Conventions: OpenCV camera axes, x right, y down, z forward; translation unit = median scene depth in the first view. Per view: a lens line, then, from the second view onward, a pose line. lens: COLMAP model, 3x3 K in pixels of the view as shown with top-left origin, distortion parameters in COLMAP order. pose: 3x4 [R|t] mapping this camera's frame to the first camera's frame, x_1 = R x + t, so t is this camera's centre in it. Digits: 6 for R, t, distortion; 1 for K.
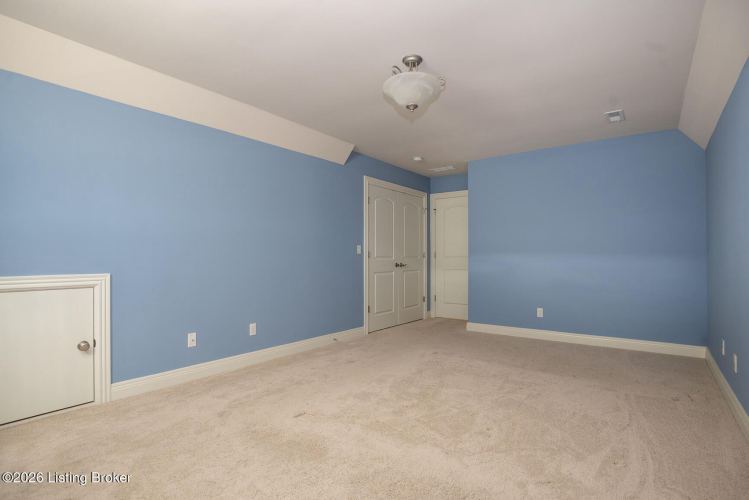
lens RADIAL K [[380.6, 0, 378.2], [0, 380.6, 254.1], [0, 0, 1]] dist [-0.002205, -0.000061]
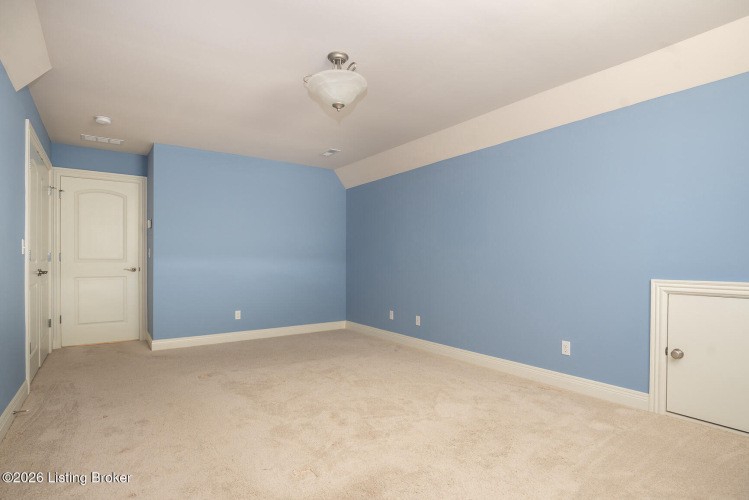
lens RADIAL K [[380.6, 0, 380.1], [0, 380.6, 254.3], [0, 0, 1]] dist [-0.002205, -0.000061]
pose [[0.299497, 0.022867, 0.953823, -0.671261], [-0.015505, 0.999697, -0.019098, 0.005687], [-0.953971, -0.009069, 0.299761, 0.497287]]
